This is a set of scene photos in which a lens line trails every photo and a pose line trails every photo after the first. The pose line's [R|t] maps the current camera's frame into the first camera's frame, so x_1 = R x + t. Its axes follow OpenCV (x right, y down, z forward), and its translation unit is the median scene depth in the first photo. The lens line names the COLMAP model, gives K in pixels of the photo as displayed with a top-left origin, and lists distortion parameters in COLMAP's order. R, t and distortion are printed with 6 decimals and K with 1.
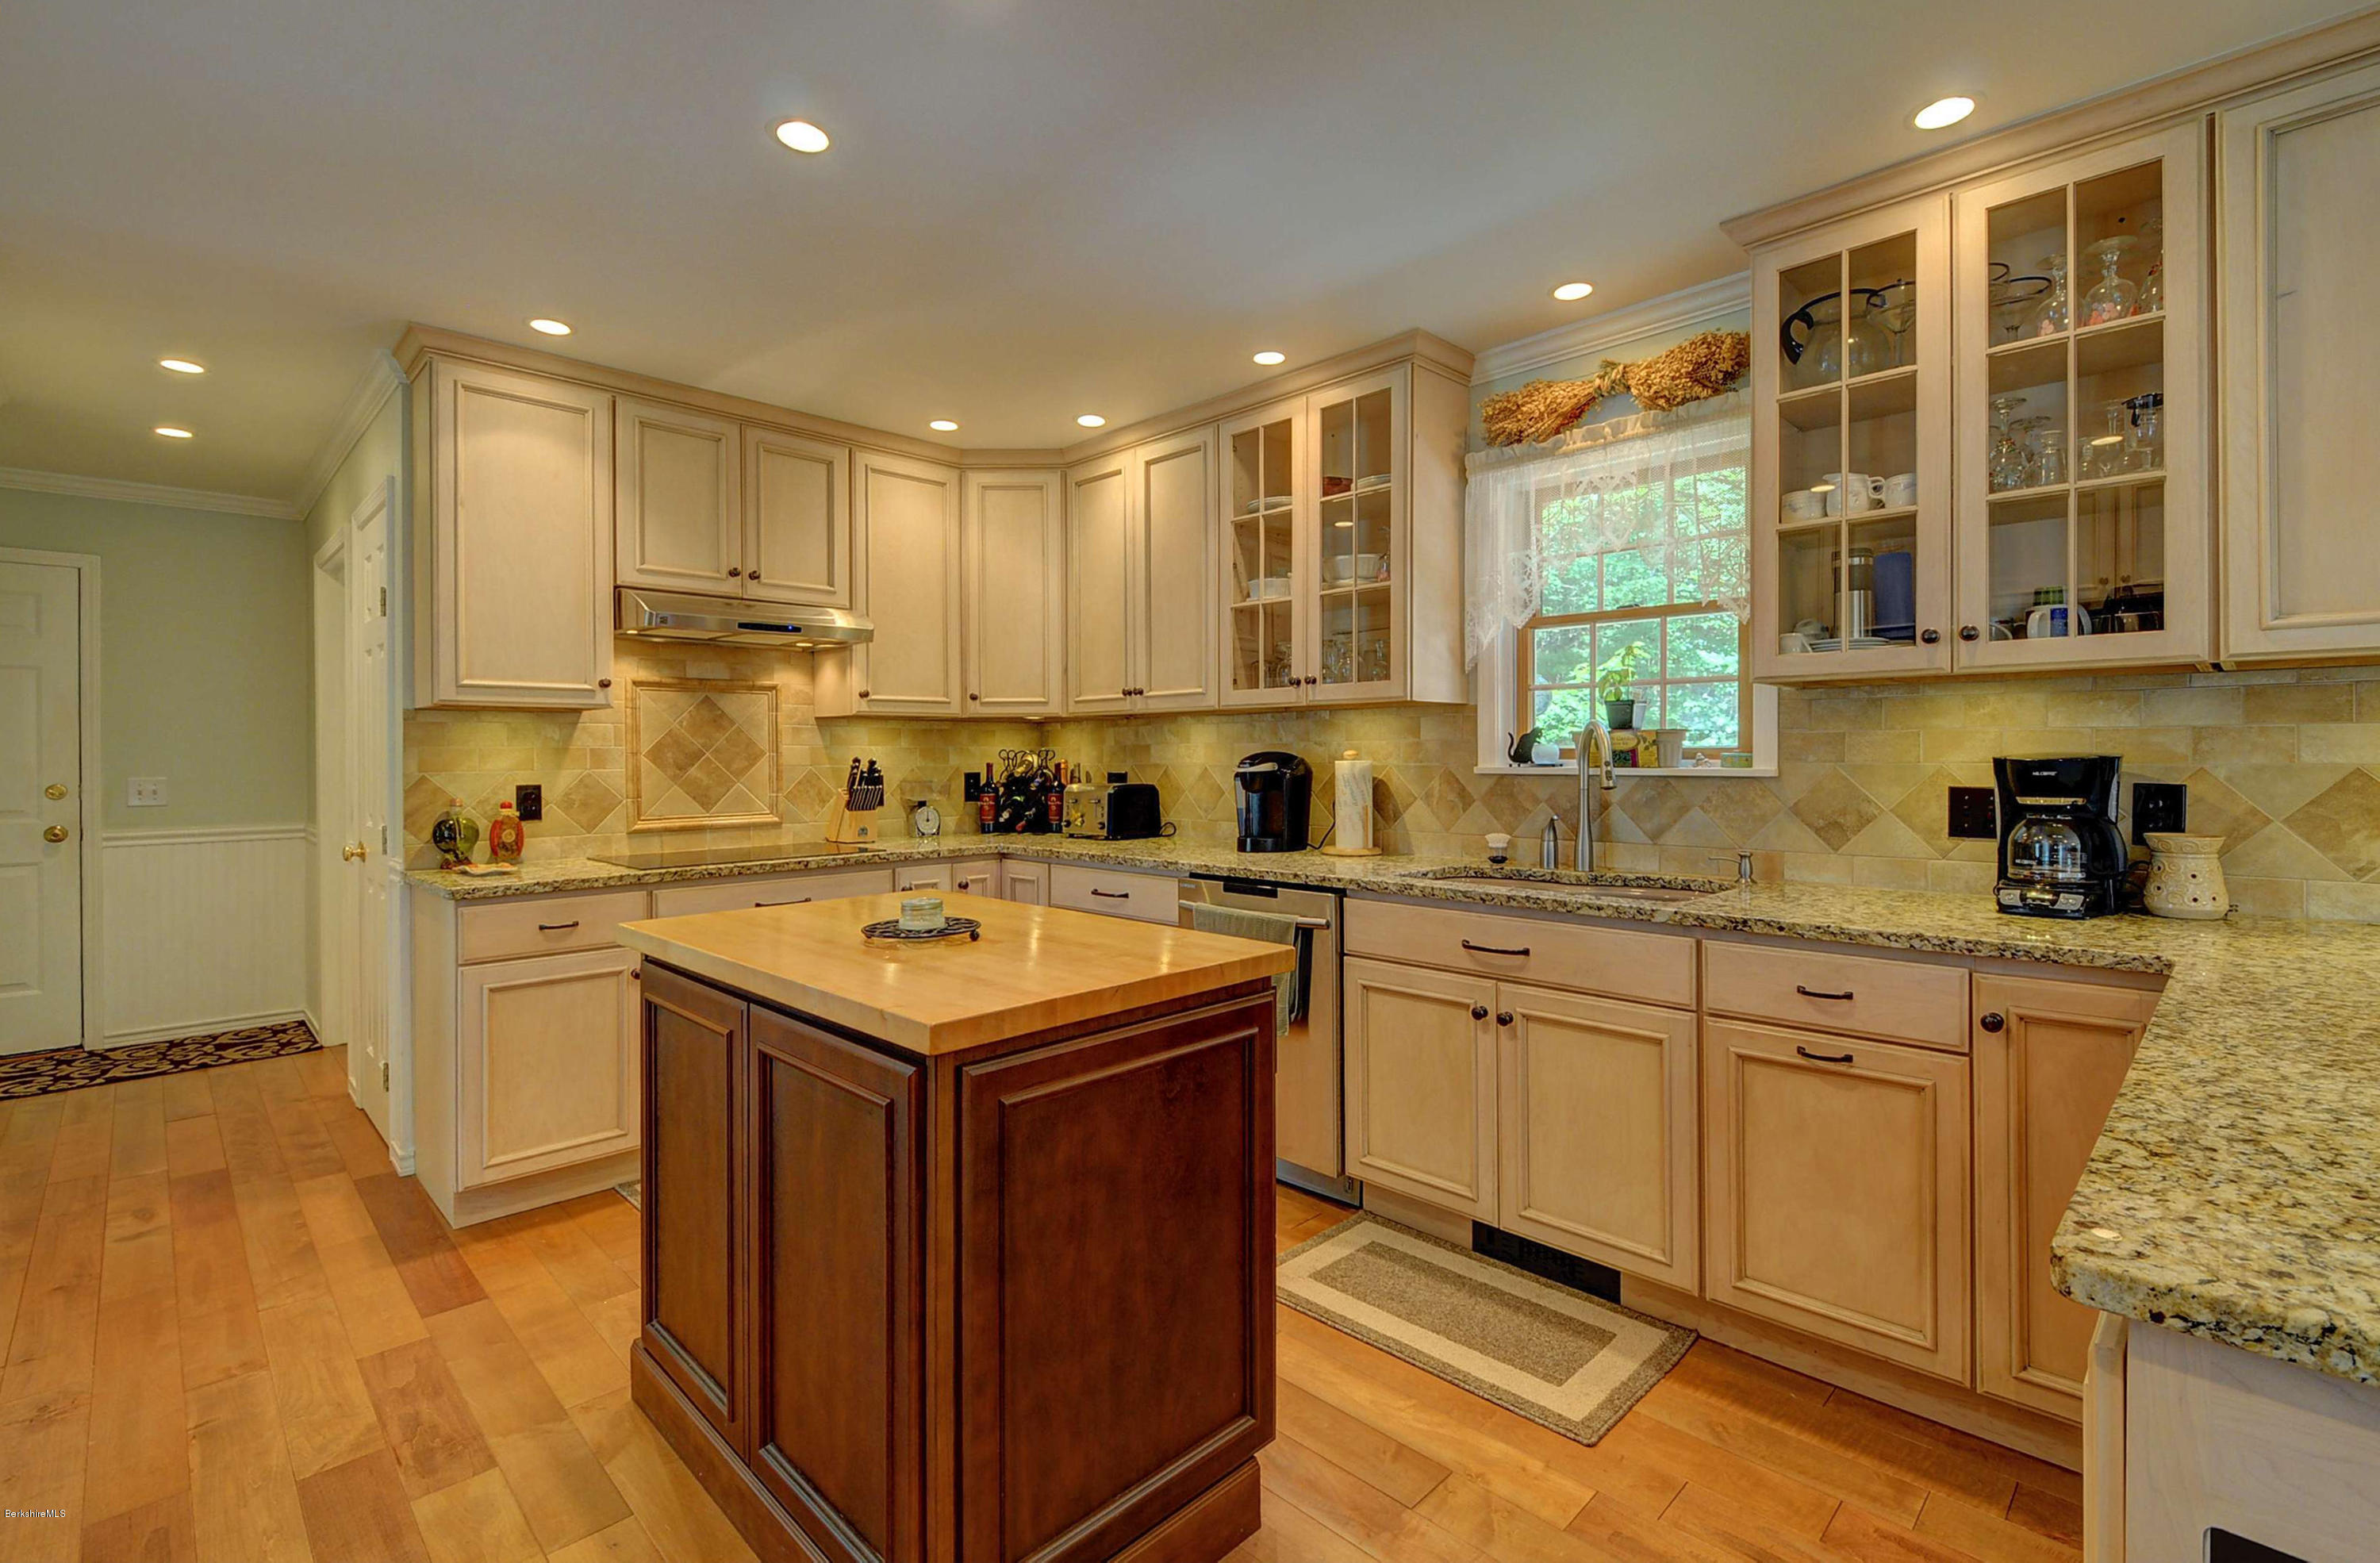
lens RADIAL K [[1075.7, 0, 1226.6], [0, 1075.7, 757.0], [0, 0, 1]] dist [0.002547, -0.004687]
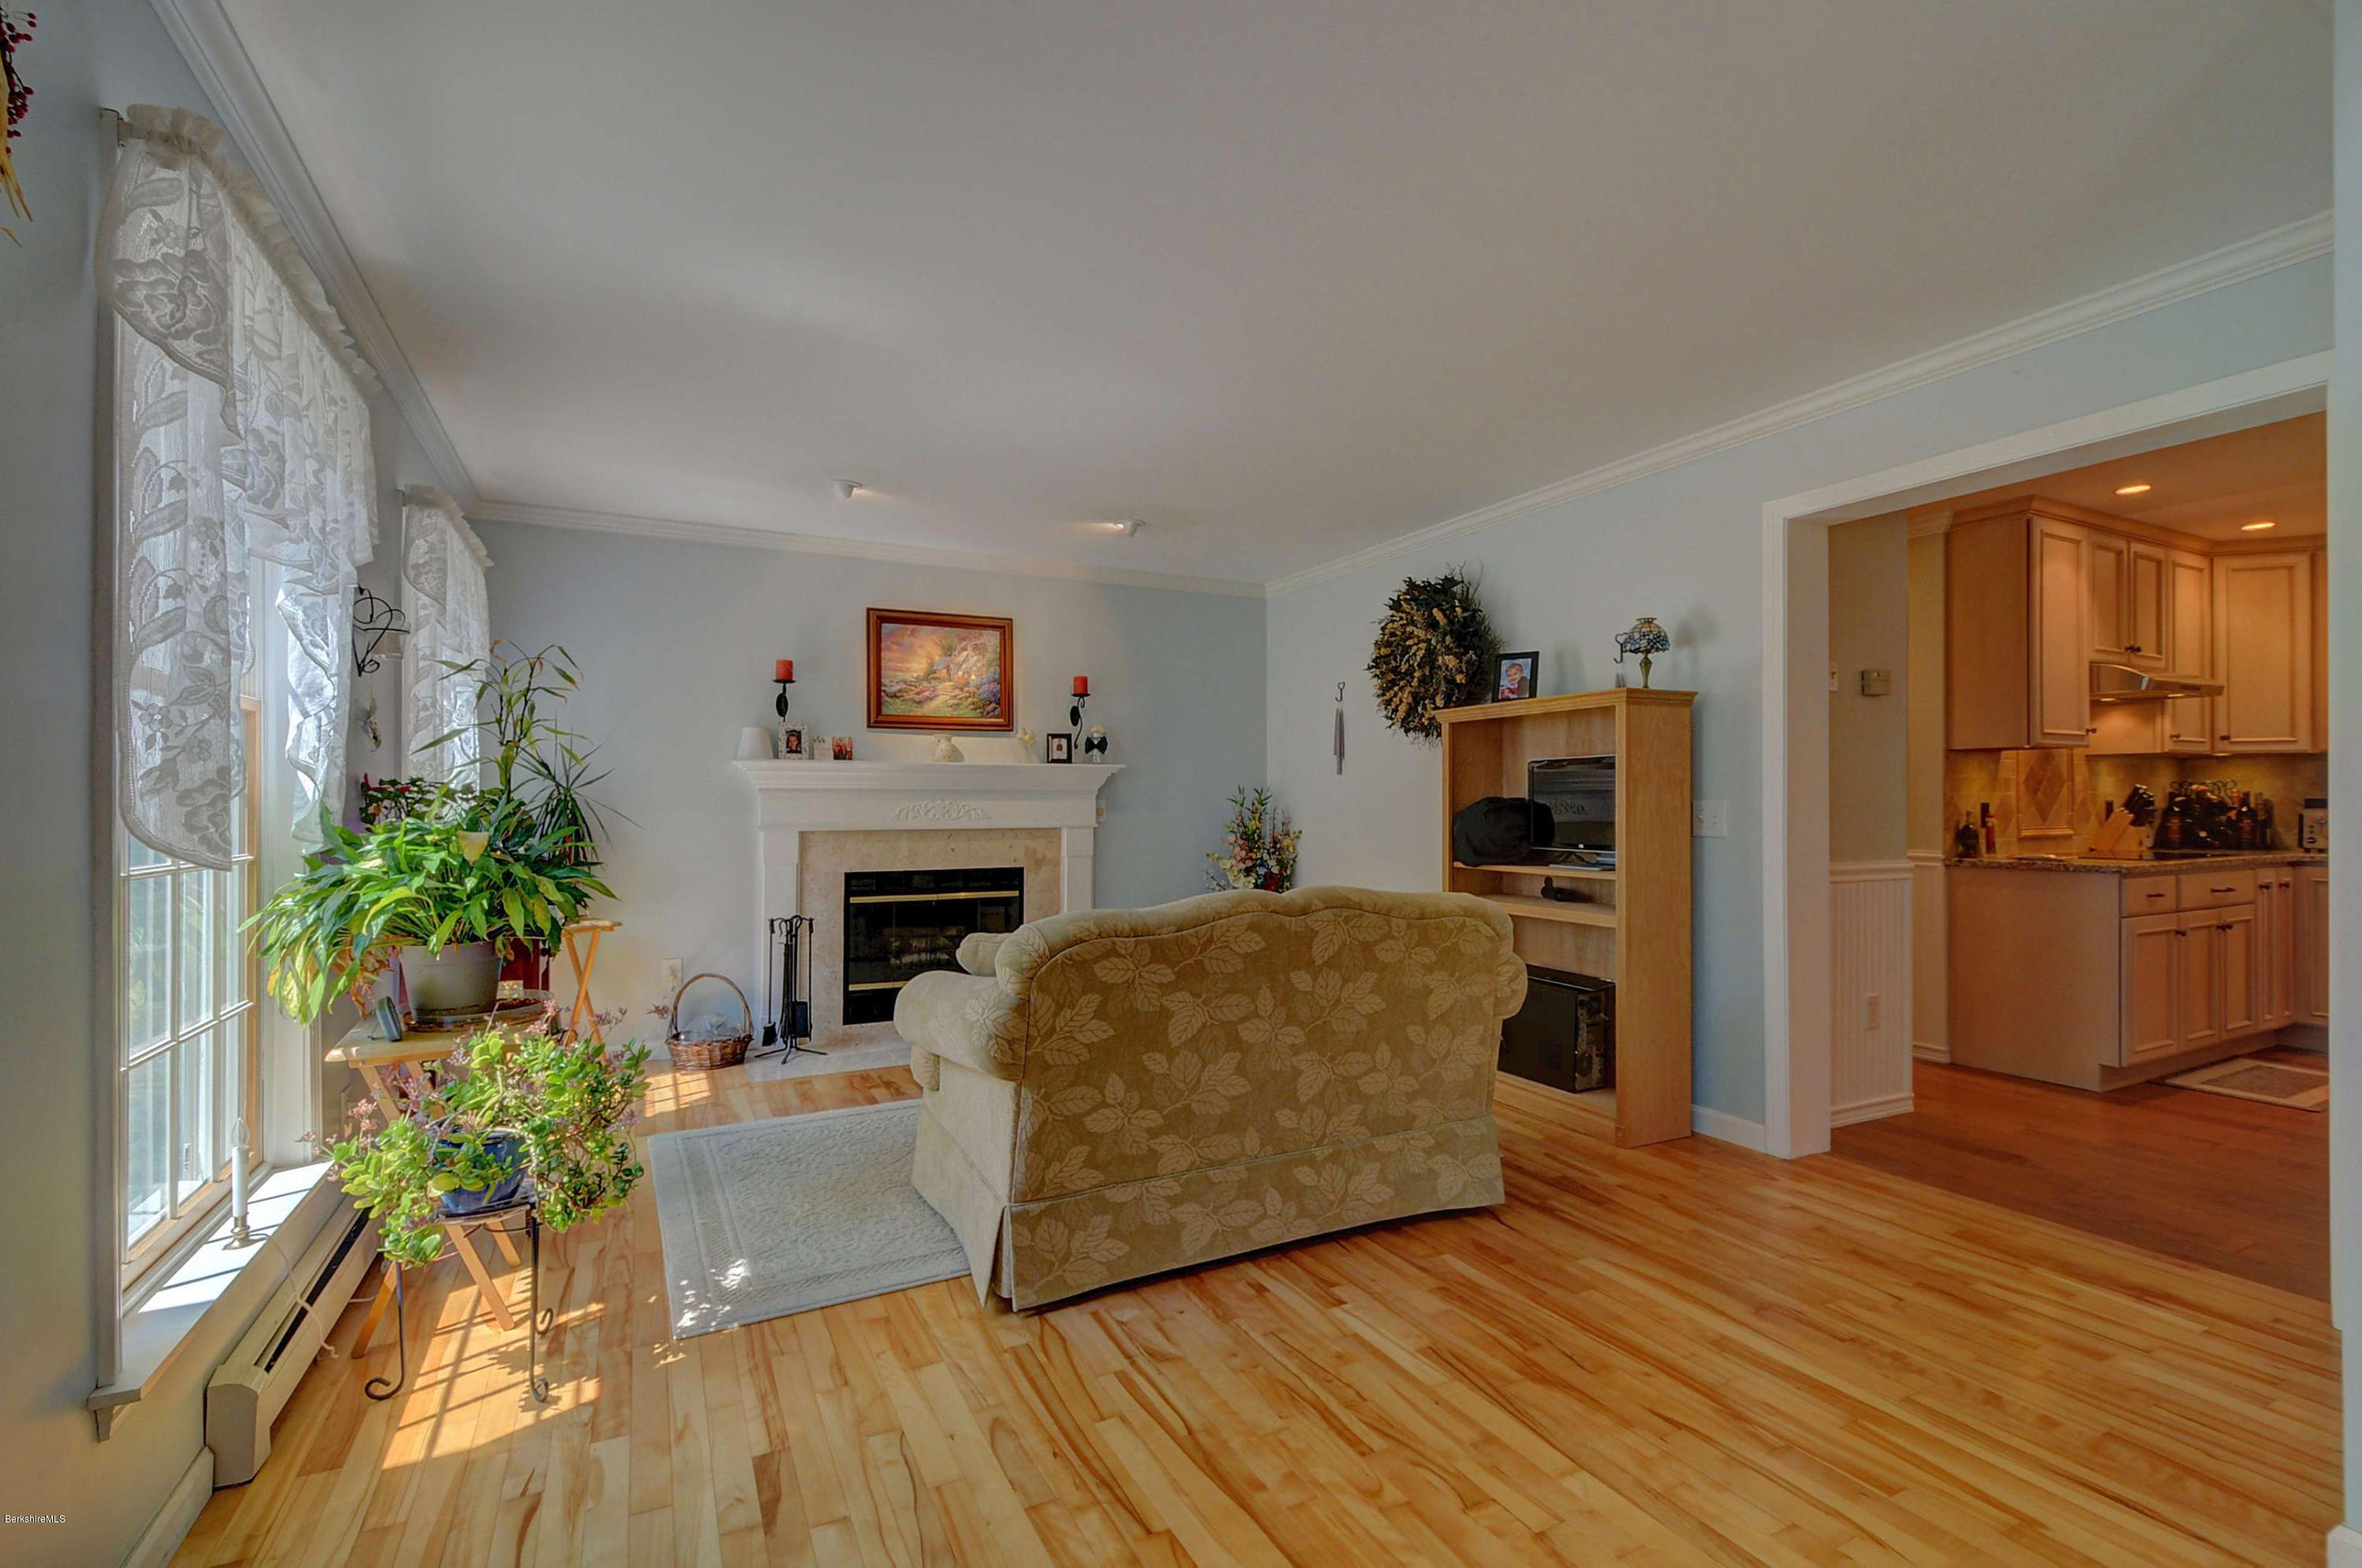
lens RADIAL K [[1054.4, 0, 1191.6], [0, 1054.4, 814.6], [0, 0, 1]] dist [-0.004110, -0.001168]
pose [[0.948251, 0.003907, -0.317497, -1.297847], [-0.002541, 0.999986, 0.004718, 0.040392], [0.317511, -0.003667, 0.948247, -0.718224]]
